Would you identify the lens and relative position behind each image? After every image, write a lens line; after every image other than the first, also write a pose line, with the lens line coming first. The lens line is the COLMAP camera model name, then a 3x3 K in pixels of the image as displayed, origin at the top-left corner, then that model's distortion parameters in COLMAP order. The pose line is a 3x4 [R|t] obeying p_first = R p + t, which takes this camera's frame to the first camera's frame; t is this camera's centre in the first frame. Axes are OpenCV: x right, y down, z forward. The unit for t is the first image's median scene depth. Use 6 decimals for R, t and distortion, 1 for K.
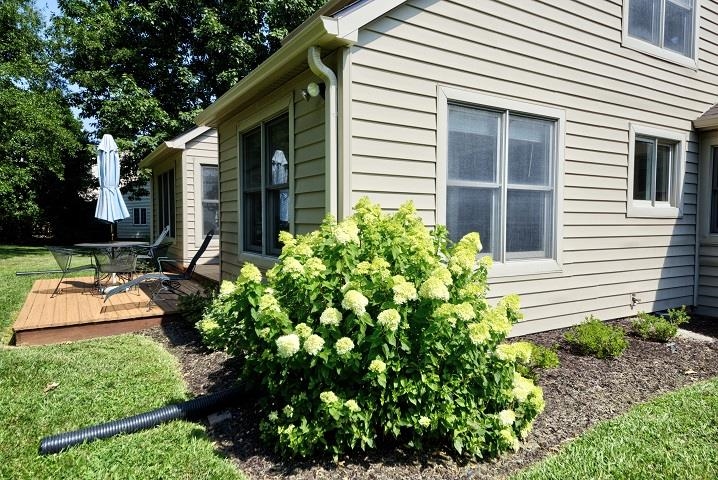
lens RADIAL K [[465.5, 0, 359.6], [0, 465.5, 241.1], [0, 0, 1]] dist [0.038421, 0.003980]
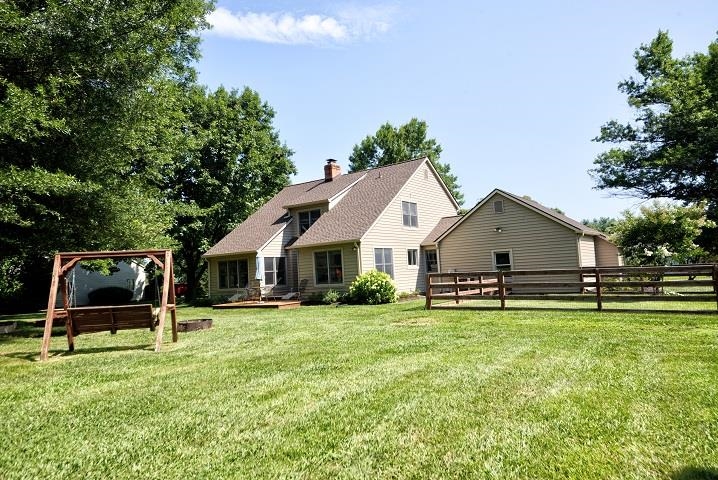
lens RADIAL K [[465.5, 0, 358.0], [0, 465.5, 233.2], [0, 0, 1]] dist [0.038421, 0.003980]
pose [[0.917705, -0.018281, 0.396841, -1.493576], [0.073605, 0.989469, -0.124630, 0.114998], [-0.390383, 0.143583, 0.909387, -2.673009]]
